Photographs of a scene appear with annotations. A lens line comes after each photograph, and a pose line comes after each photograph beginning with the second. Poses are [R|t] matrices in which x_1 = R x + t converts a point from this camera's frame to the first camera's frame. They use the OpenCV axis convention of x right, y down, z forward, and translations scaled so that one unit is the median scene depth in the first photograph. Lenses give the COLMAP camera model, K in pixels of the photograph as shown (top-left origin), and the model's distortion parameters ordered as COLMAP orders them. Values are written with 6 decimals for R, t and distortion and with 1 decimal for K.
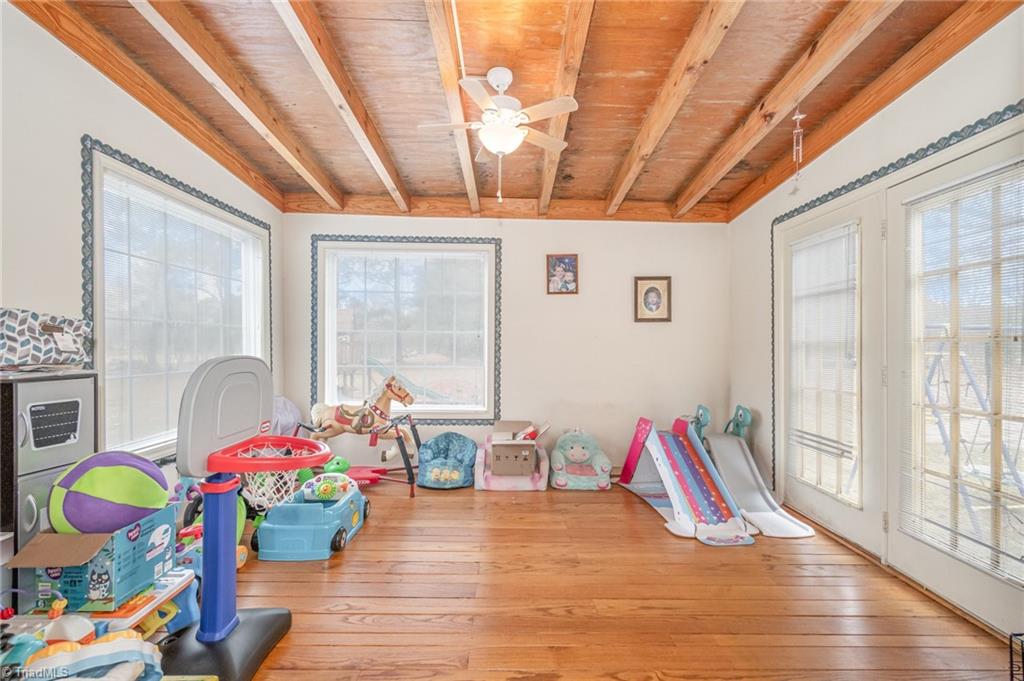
lens RADIAL K [[460.7, 0, 517.0], [0, 460.7, 344.1], [0, 0, 1]] dist [0.007666, -0.003456]
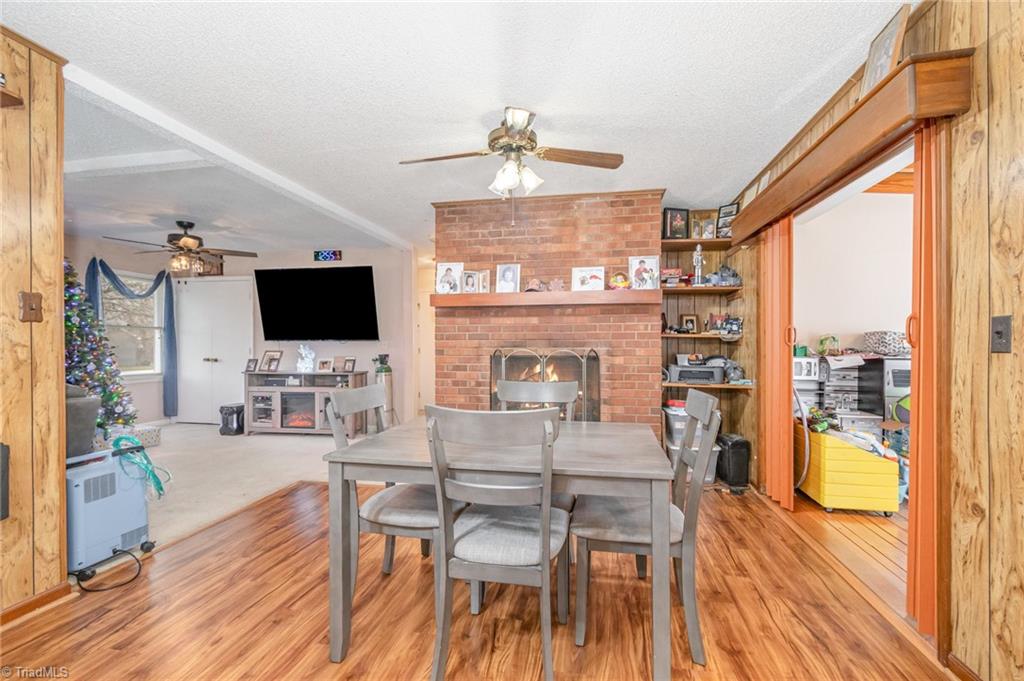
lens RADIAL K [[460.7, 0, 515.1], [0, 460.7, 346.0], [0, 0, 1]] dist [0.007666, -0.003456]
pose [[-0.192134, -0.001863, -0.981367, 1.760984], [-0.008590, 0.999963, -0.000216, 0.024481], [0.981331, 0.008389, -0.192143, -0.504447]]
